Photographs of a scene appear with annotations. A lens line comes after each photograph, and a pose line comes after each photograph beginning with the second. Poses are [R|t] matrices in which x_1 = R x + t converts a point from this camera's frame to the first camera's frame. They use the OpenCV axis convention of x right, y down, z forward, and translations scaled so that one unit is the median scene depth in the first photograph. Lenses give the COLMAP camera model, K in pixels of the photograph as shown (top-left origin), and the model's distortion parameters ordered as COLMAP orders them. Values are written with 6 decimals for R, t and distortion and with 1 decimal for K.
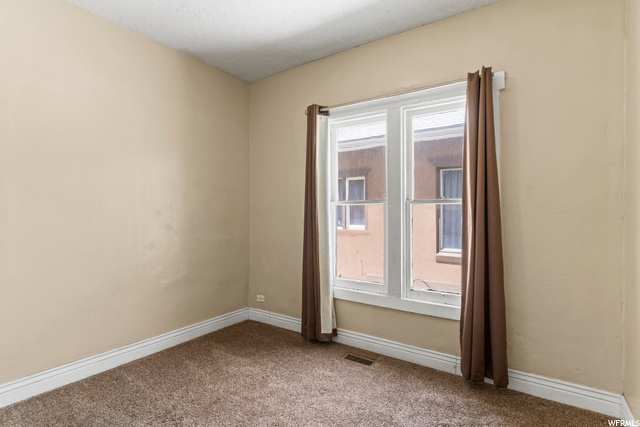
lens RADIAL K [[330.2, 0, 320.0], [0, 330.2, 213.5], [0, 0, 1]] dist [-0.001221, -0.000397]
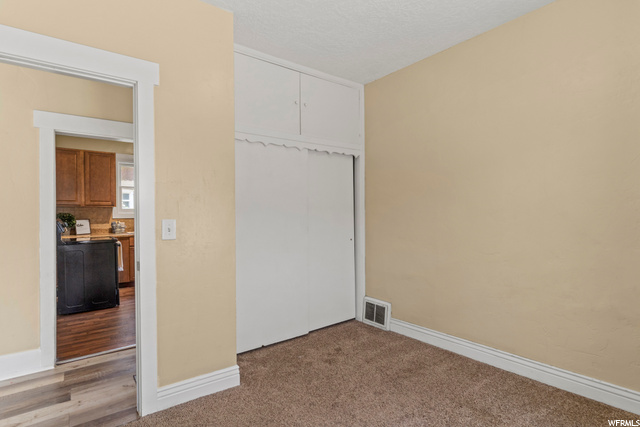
lens RADIAL K [[330.2, 0, 320.0], [0, 330.2, 213.5], [0, 0, 1]] dist [-0.001221, -0.000397]
pose [[-0.286828, -0.000243, -0.957982, 0.500238], [0.008225, 0.999962, -0.002717, -0.011861], [0.957947, -0.008658, -0.286815, 0.748404]]
